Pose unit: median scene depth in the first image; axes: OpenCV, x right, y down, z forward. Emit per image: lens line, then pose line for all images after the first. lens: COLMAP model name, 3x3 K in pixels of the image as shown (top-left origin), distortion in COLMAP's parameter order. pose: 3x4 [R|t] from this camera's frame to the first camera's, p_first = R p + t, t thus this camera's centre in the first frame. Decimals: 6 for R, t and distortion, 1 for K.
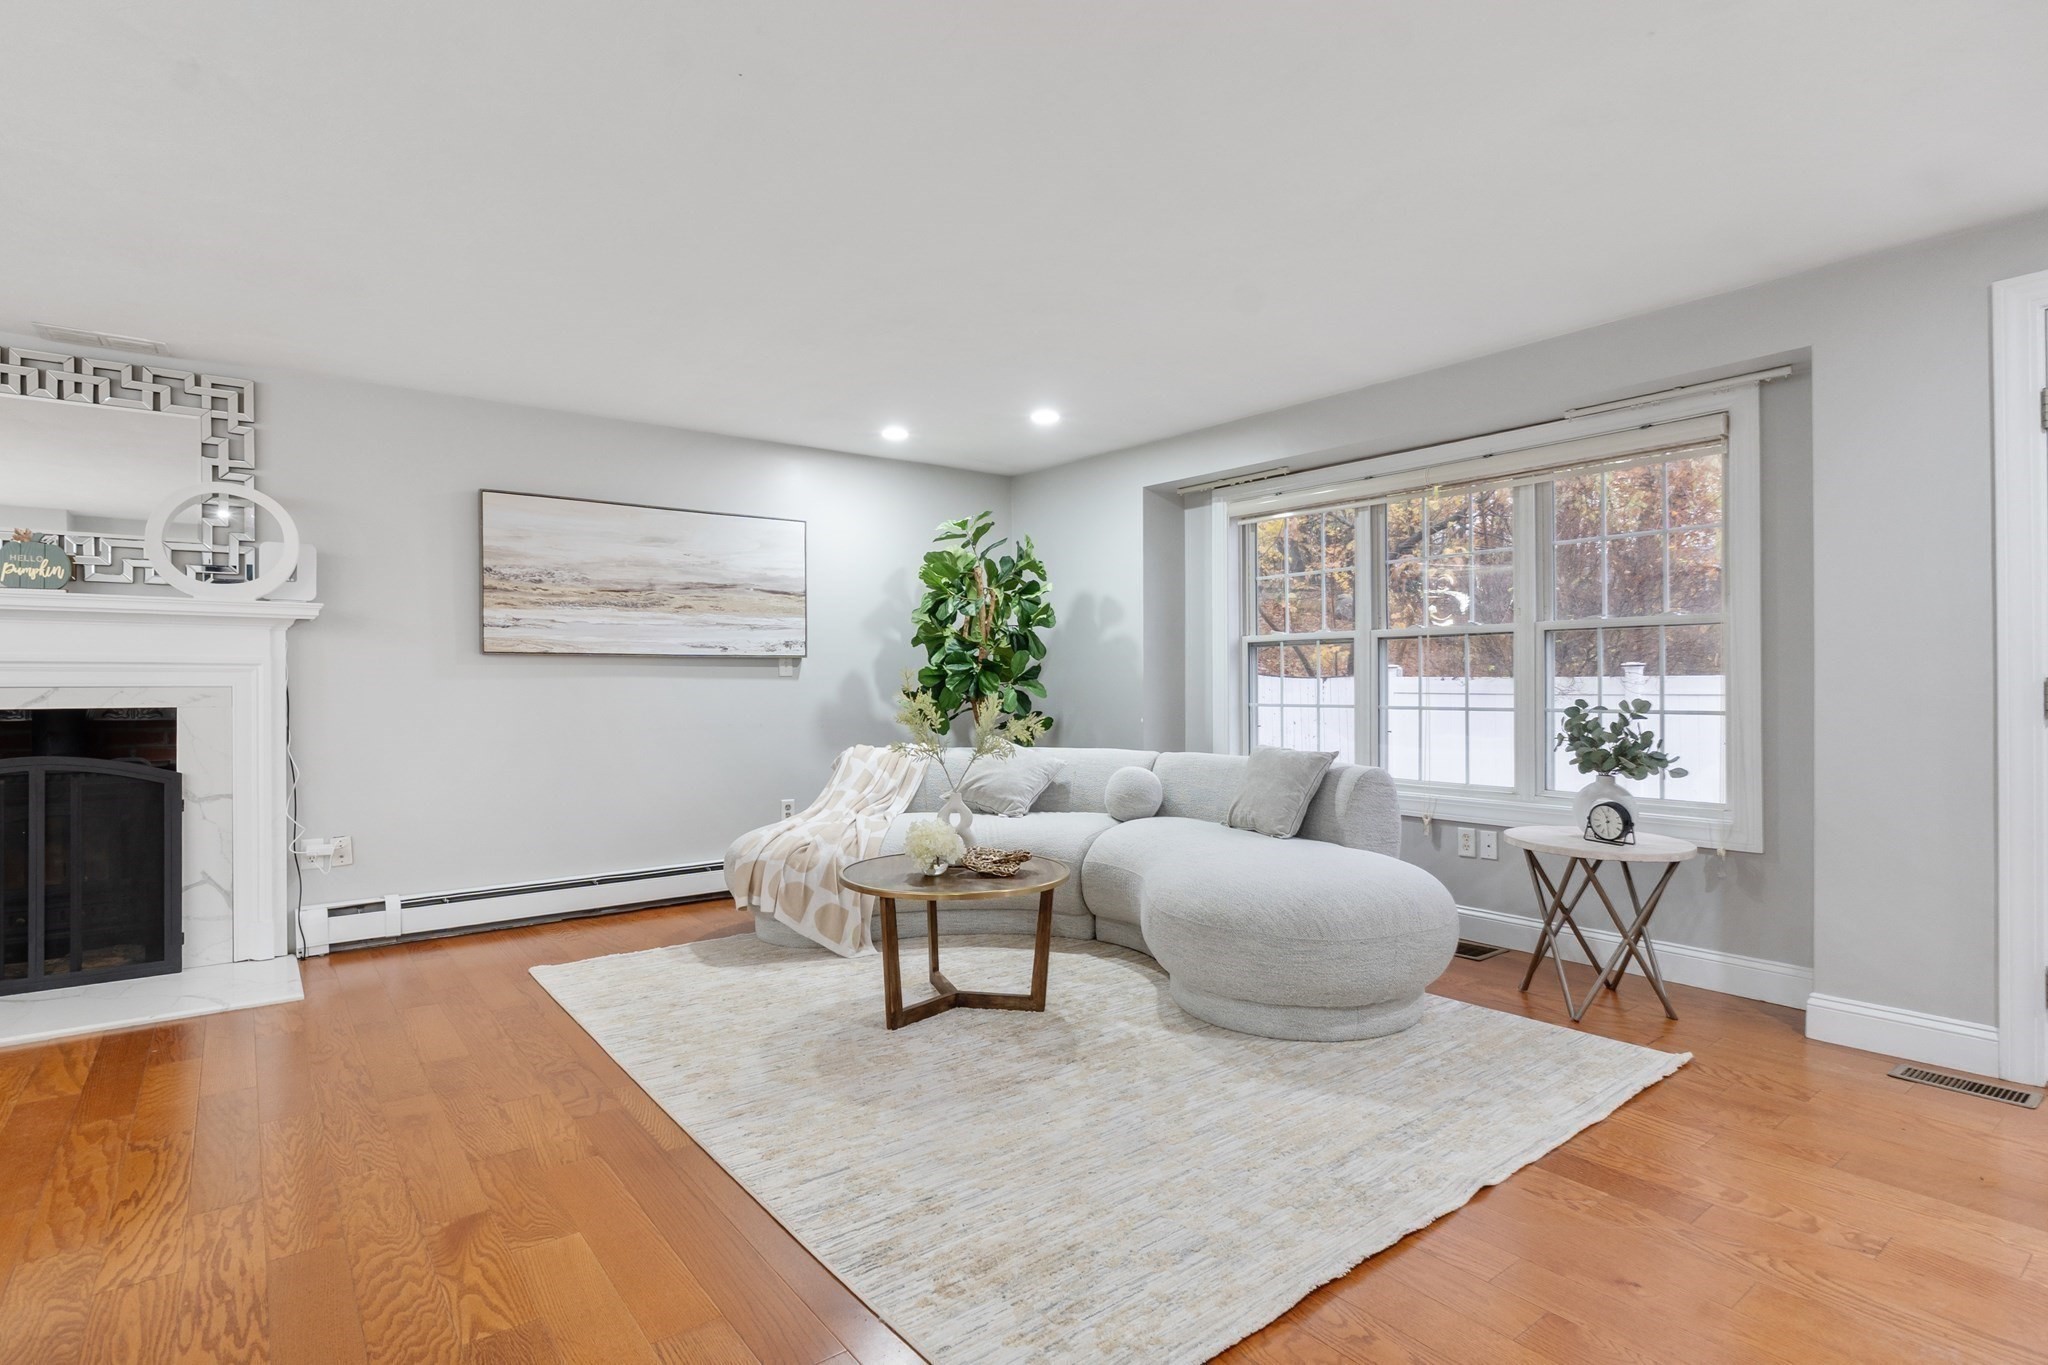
lens RADIAL K [[1011.6, 0, 1031.0], [0, 1011.6, 684.8], [0, 0, 1]] dist [-0.007738, -0.000413]
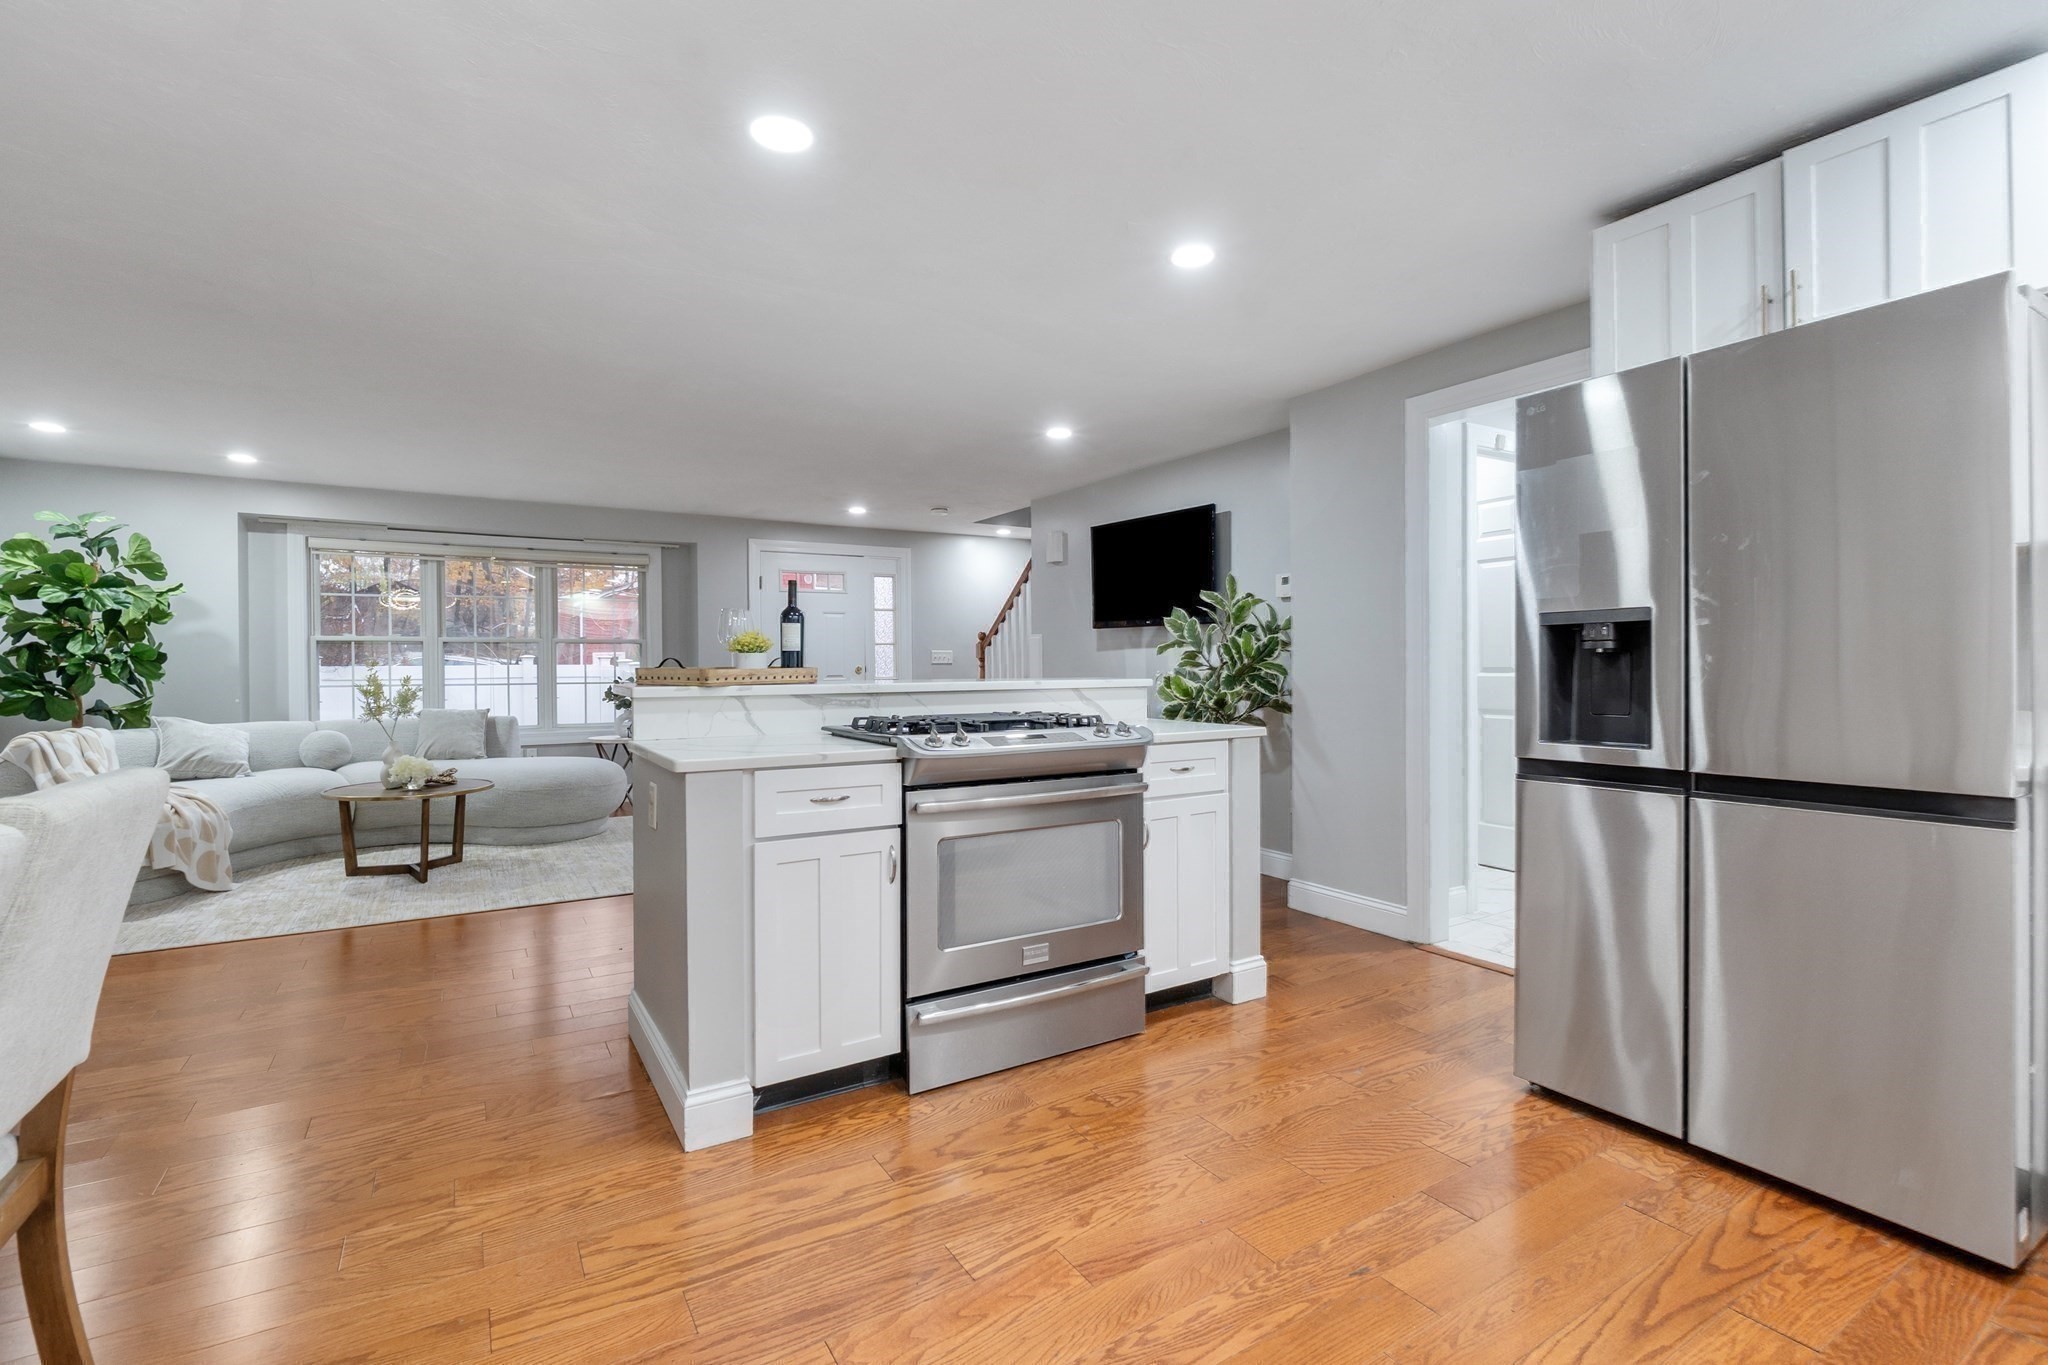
lens RADIAL K [[906.3, 0, 1027.9], [0, 906.3, 672.6], [0, 0, 1]] dist [-0.014770, 0.000198]
pose [[0.102910, -0.004534, 0.994680, -1.240380], [0.005719, 0.999976, 0.003966, 0.002619], [-0.994674, 0.005281, 0.102934, -0.101918]]
